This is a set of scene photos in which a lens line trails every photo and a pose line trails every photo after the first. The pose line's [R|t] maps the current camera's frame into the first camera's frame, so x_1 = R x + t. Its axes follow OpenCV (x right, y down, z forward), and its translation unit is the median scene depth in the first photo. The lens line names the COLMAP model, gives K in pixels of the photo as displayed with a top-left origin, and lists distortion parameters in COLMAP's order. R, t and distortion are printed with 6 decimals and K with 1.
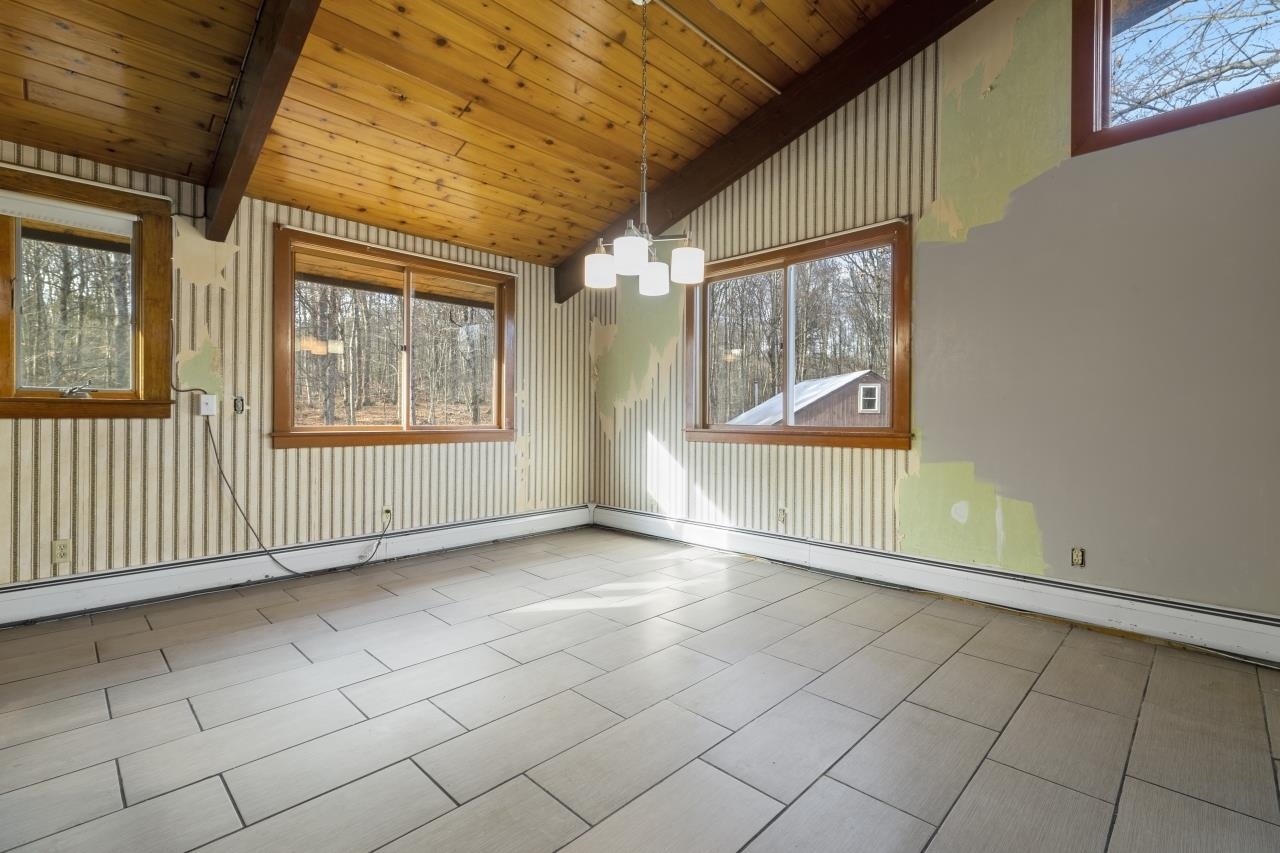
lens RADIAL K [[580.6, 0, 638.5], [0, 580.6, 423.3], [0, 0, 1]] dist [0.003961, -0.000007]
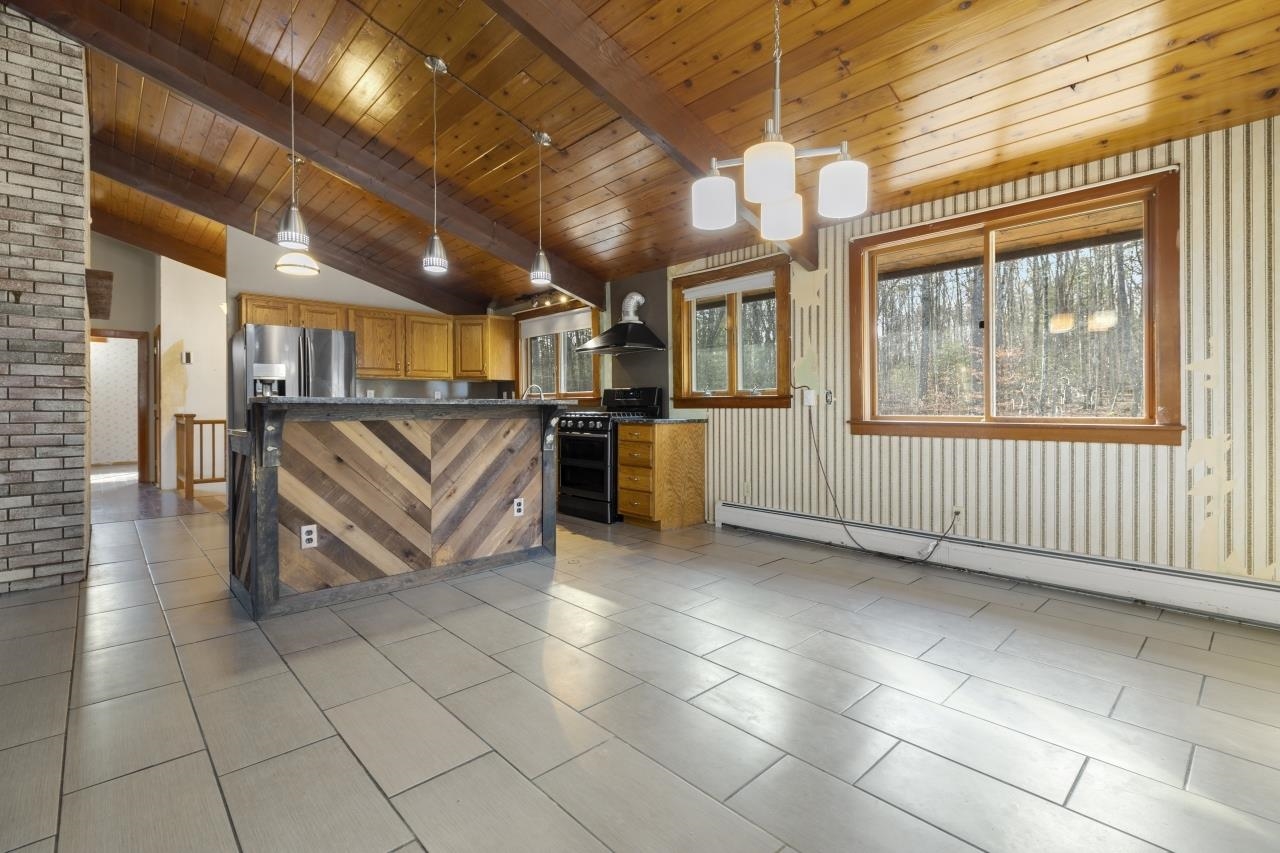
lens RADIAL K [[580.6, 0, 648.1], [0, 580.6, 407.2], [0, 0, 1]] dist [0.003961, -0.000007]
pose [[-0.035717, -0.001015, -0.999361, 0.463353], [-0.005479, 0.999985, -0.000819, -0.006080], [0.999347, 0.005446, -0.035722, 0.551955]]
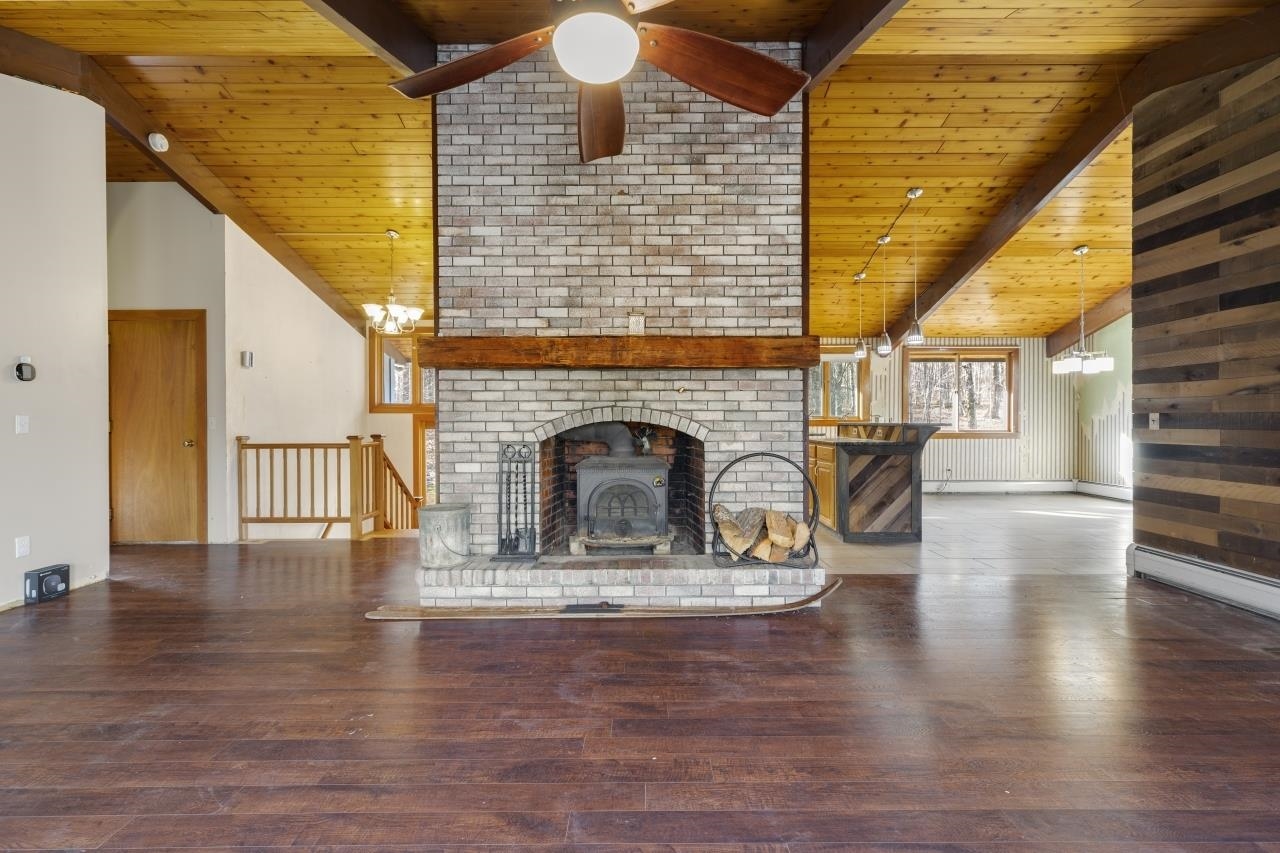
lens RADIAL K [[580.6, 0, 640.3], [0, 580.6, 421.3], [0, 0, 1]] dist [0.003961, -0.000007]
pose [[0.707843, -0.002597, -0.706365, 0.265011], [-0.003987, 0.999963, -0.007672, -0.005302], [0.706359, 0.008247, 0.707806, -1.274474]]
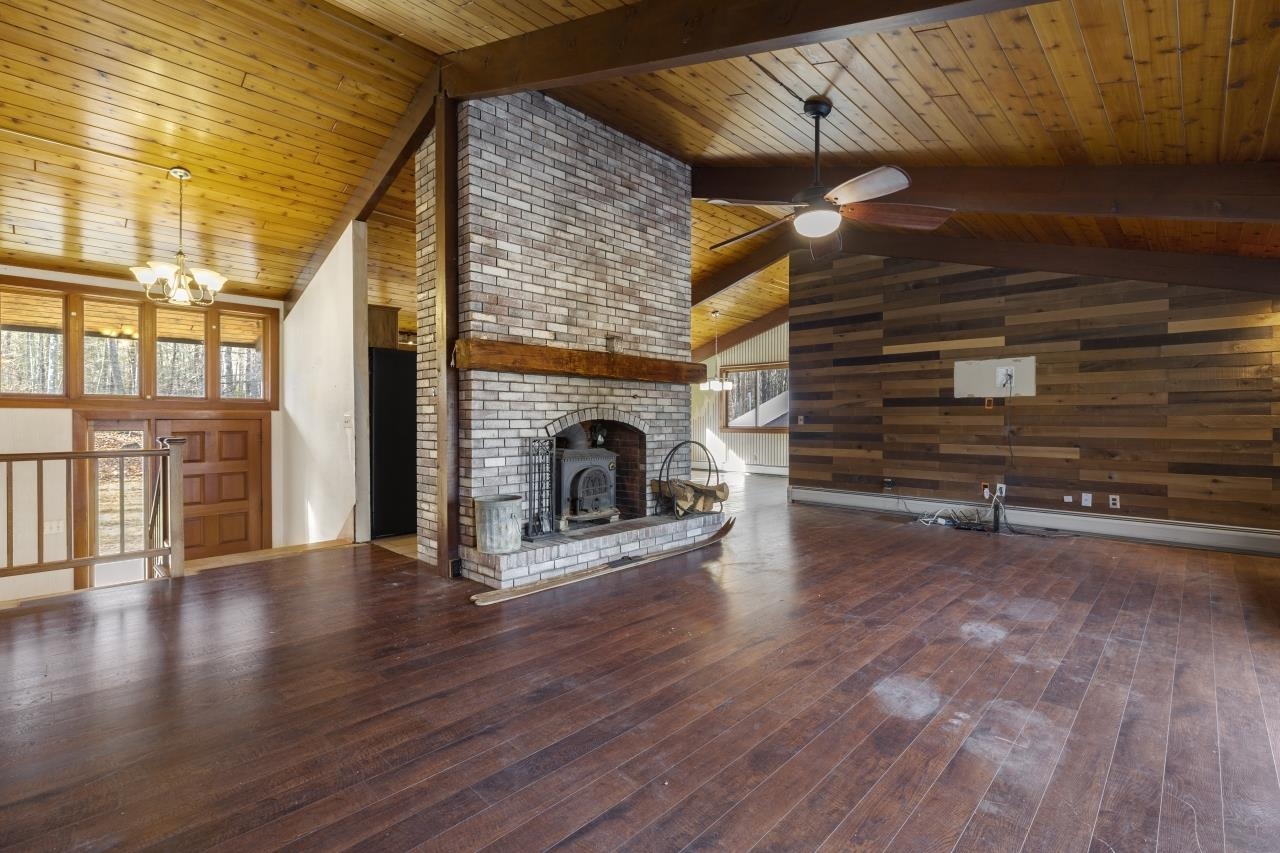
lens RADIAL K [[580.6, 0, 650.7], [0, 580.6, 422.2], [0, 0, 1]] dist [0.003961, -0.000007]
pose [[0.999608, -0.003717, 0.027762, -0.345077], [0.003921, 0.999966, -0.007312, 0.002227], [-0.027734, 0.007418, 0.999588, -1.823249]]
